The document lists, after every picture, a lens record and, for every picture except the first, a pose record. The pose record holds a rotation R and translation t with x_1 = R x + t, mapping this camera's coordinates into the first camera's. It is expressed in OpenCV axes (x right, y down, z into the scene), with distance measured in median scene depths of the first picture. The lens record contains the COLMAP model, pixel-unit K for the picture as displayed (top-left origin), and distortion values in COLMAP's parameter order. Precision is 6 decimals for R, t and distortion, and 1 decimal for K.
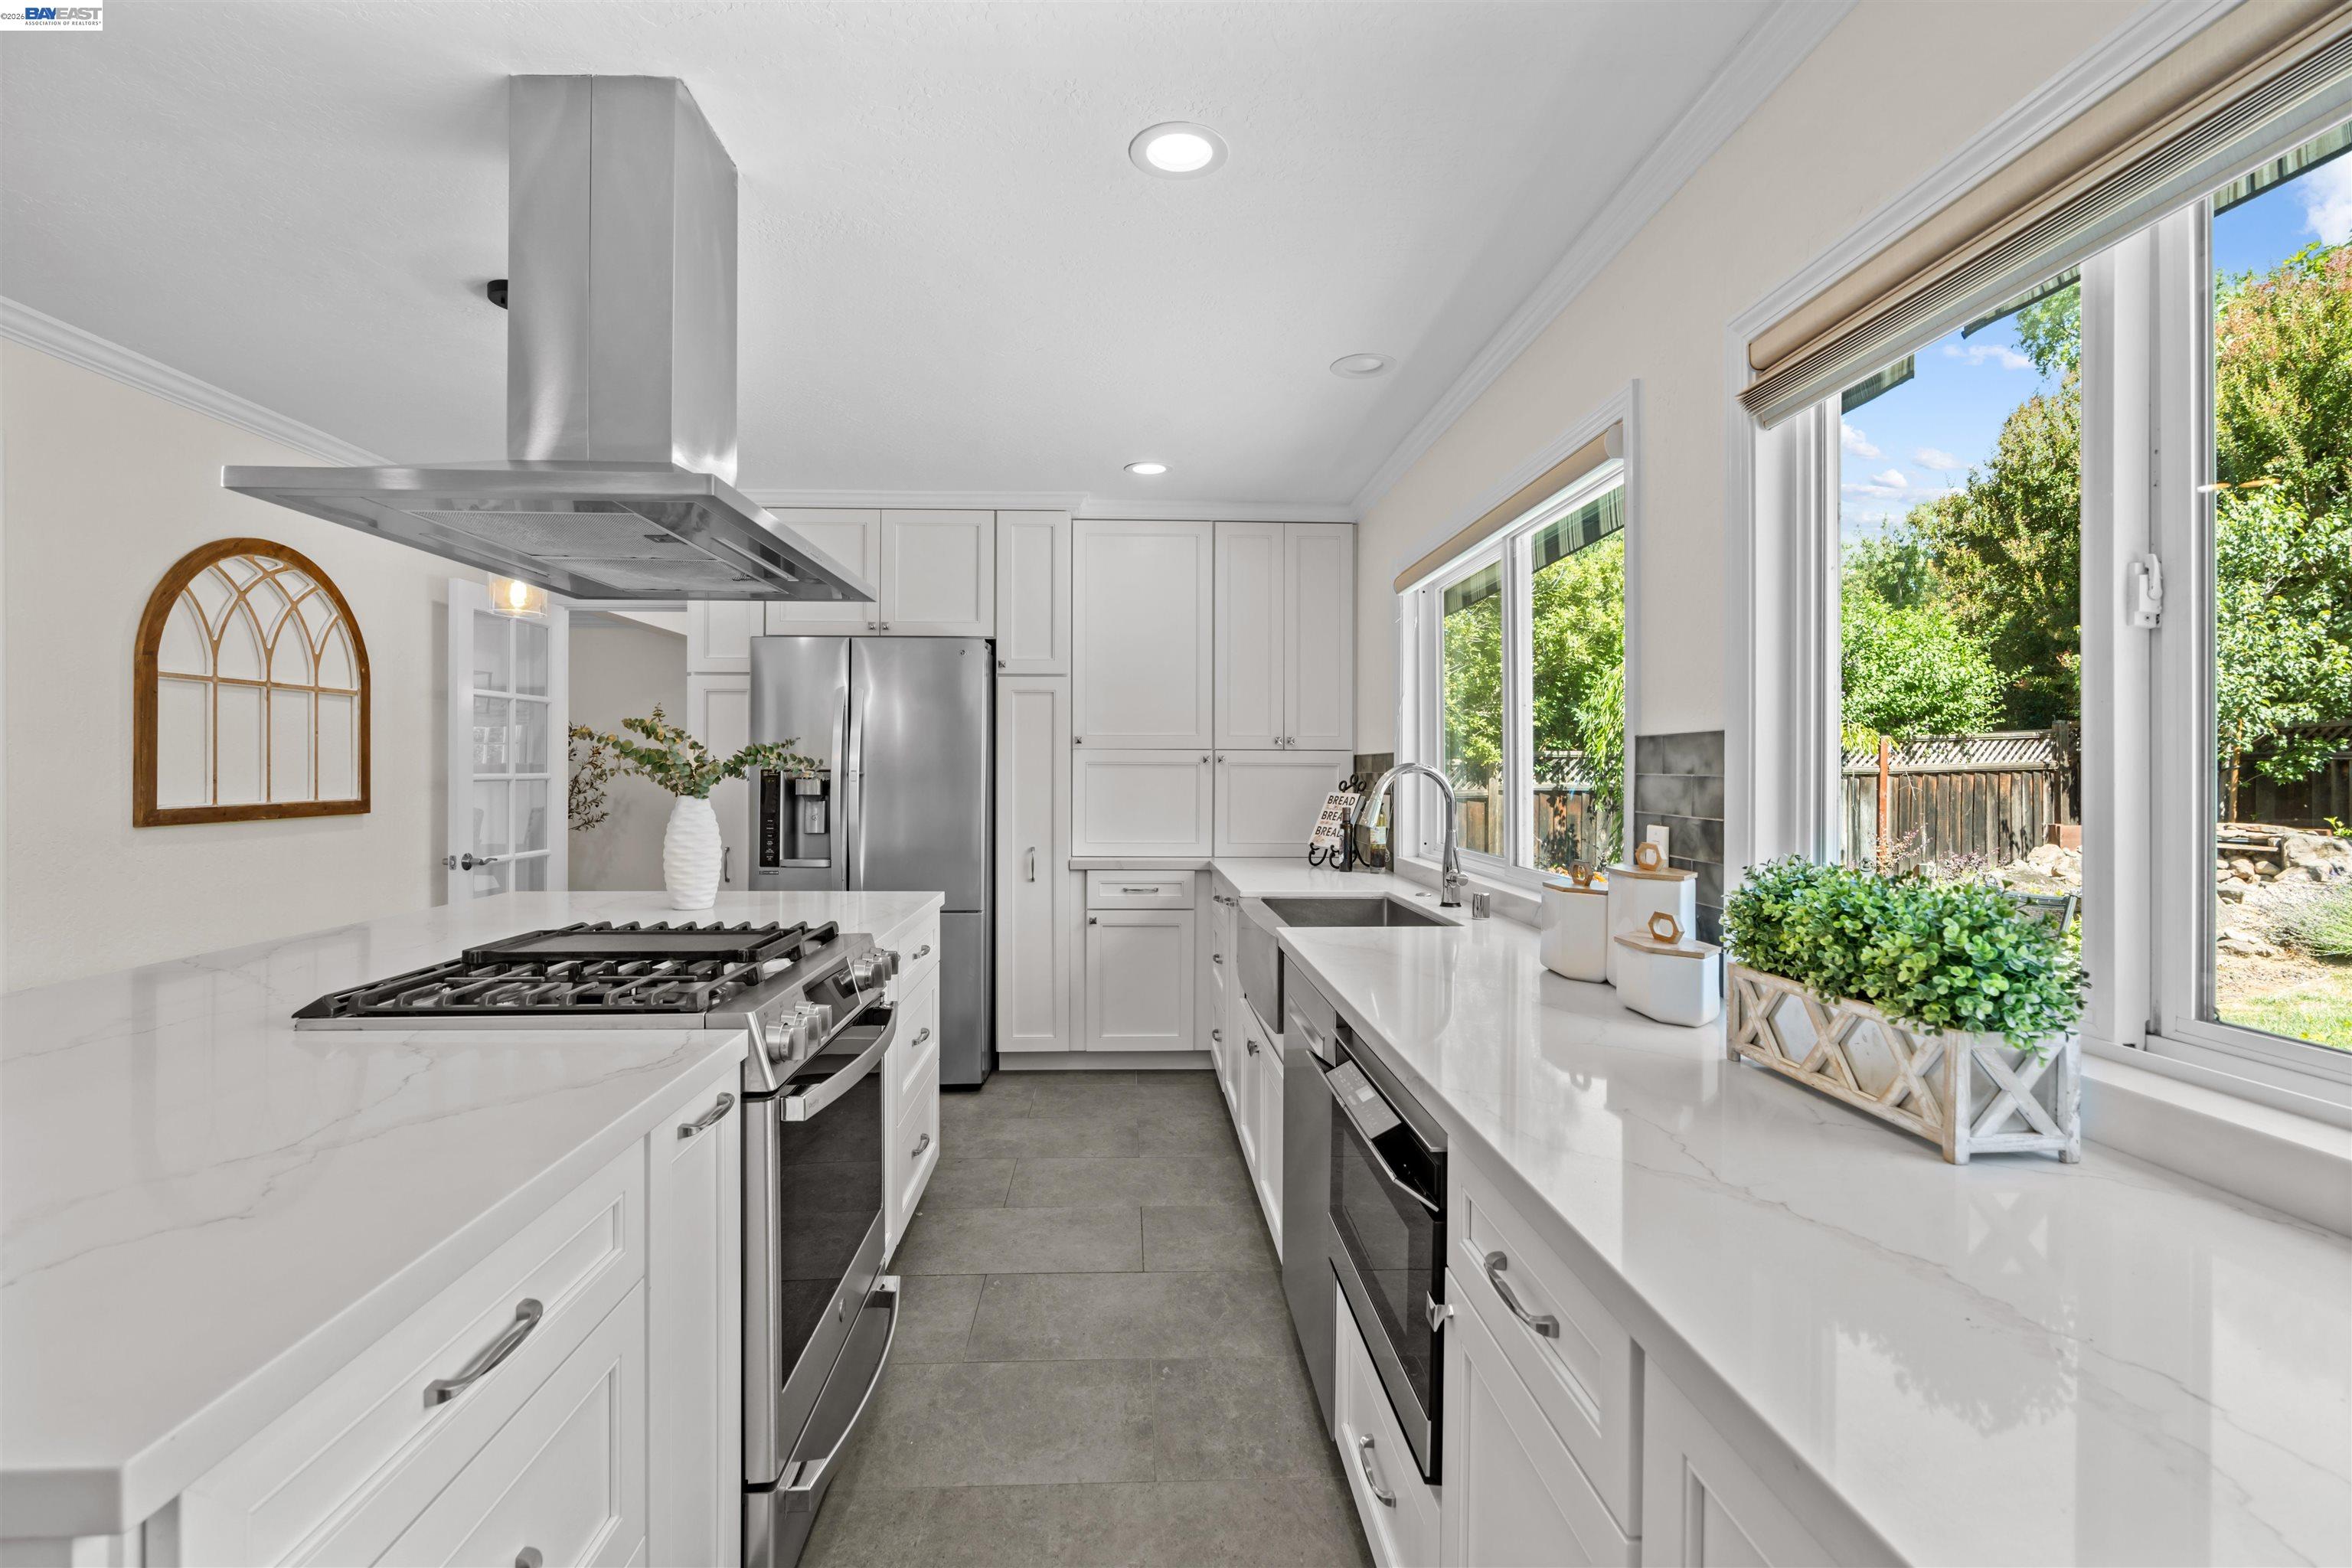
lens RADIAL K [[1064.2, 0, 1177.1], [0, 1064.2, 774.1], [0, 0, 1]] dist [-0.016156, 0.005847]
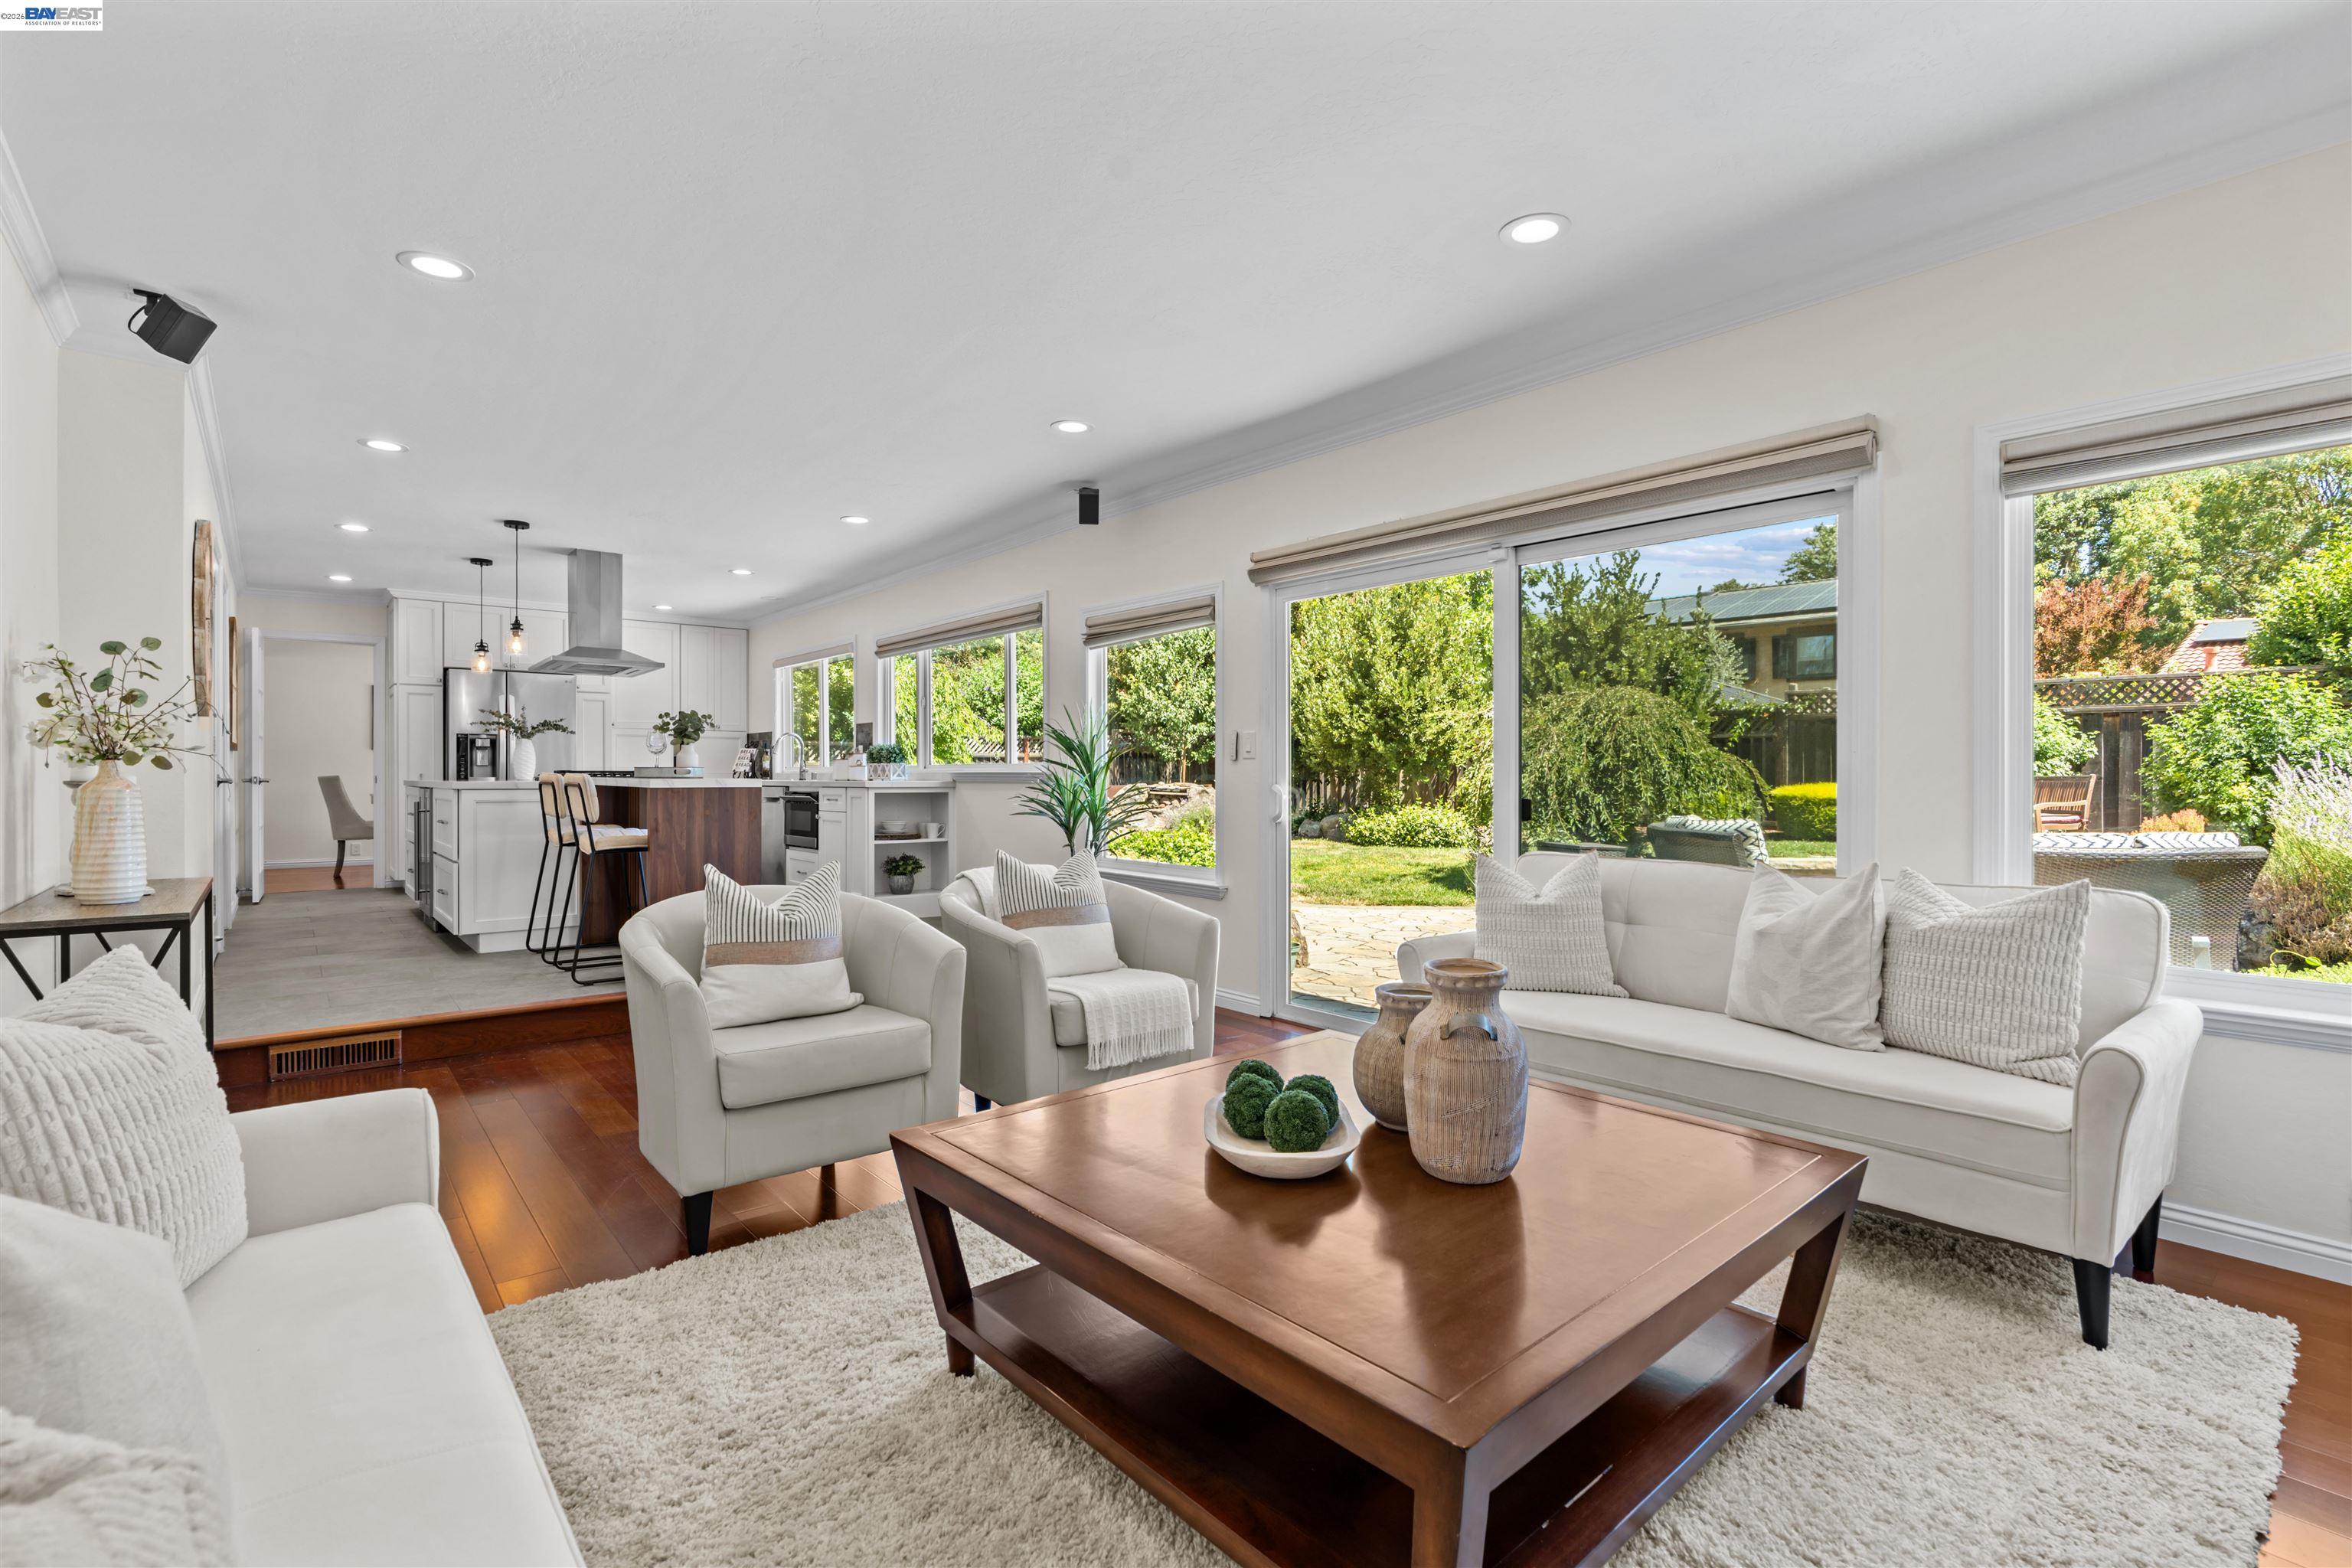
lens RADIAL K [[1064.2, 0, 1177.1], [0, 1064.2, 774.1], [0, 0, 1]] dist [-0.016156, 0.005847]
pose [[0.791496, -0.002892, 0.611167, -0.591303], [0.005107, 0.999985, -0.001882, 0.093004], [-0.611153, 0.004611, 0.791499, -1.615999]]
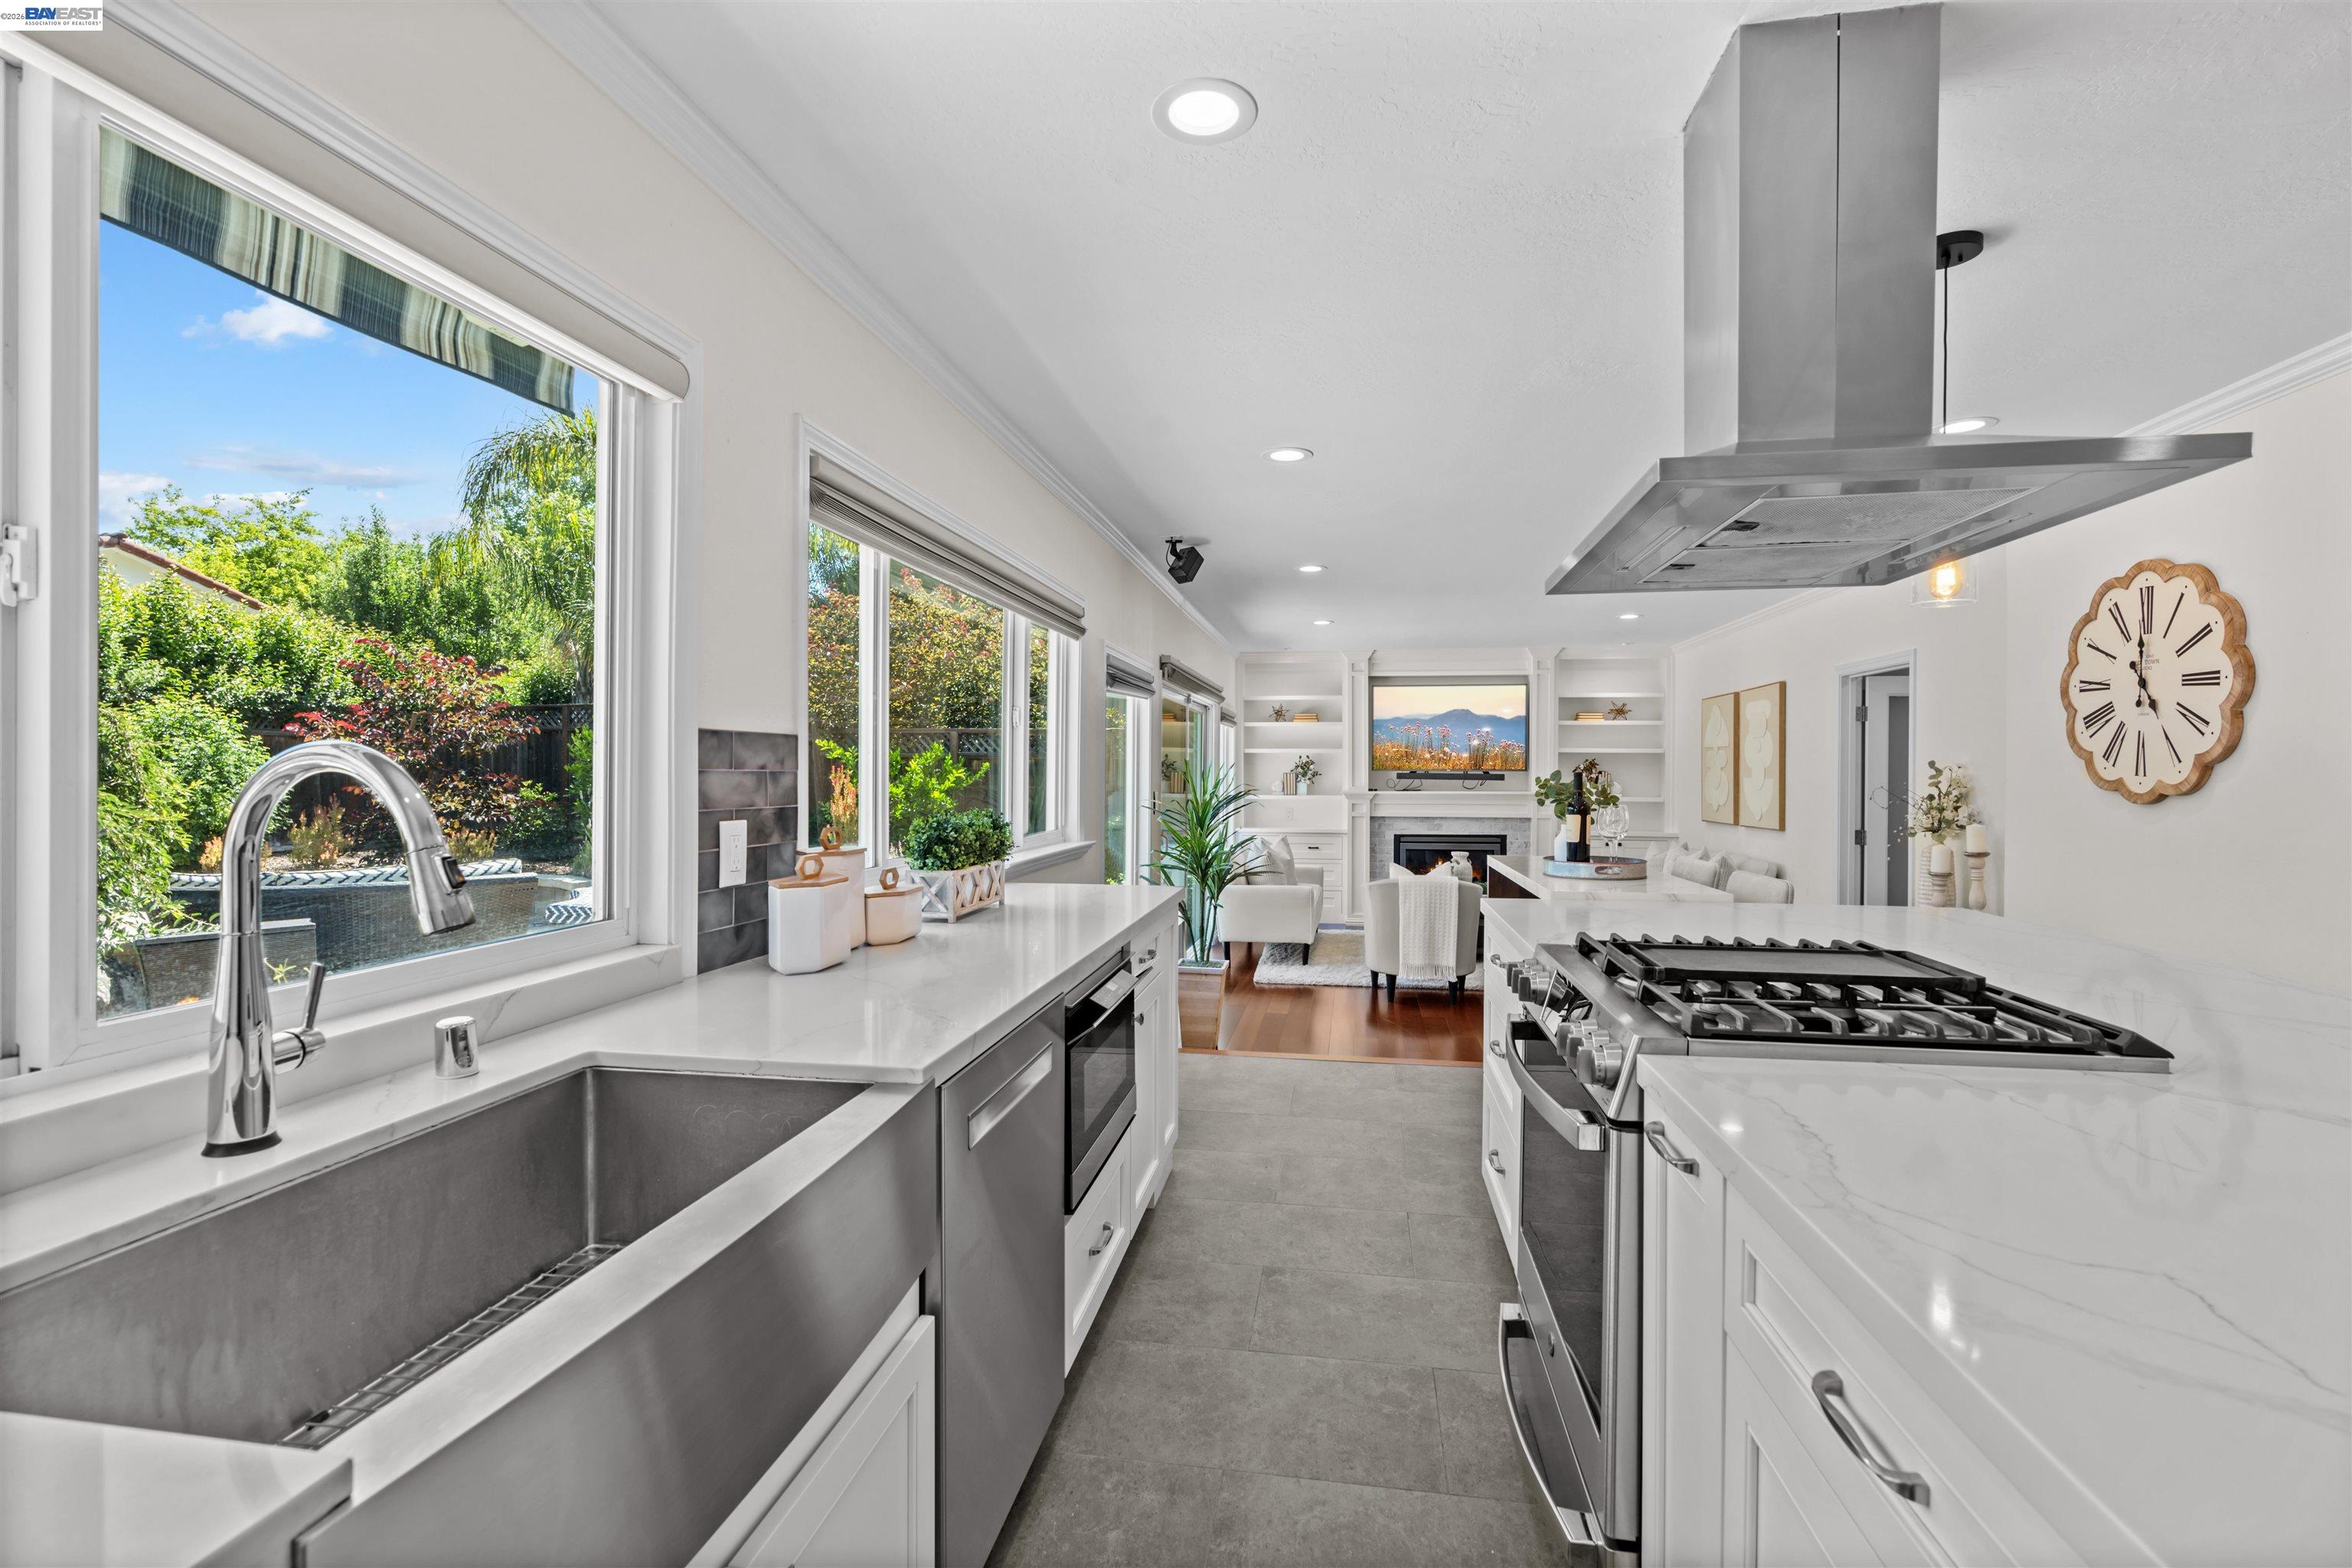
lens RADIAL K [[1064.2, 0, 1177.1], [0, 1064.2, 774.1], [0, 0, 1]] dist [-0.016156, 0.005847]
pose [[-0.975862, -0.008978, 0.218203, -0.097246], [-0.007140, 0.999932, 0.009210, -0.004305], [-0.218270, 0.007429, -0.975860, 1.006961]]
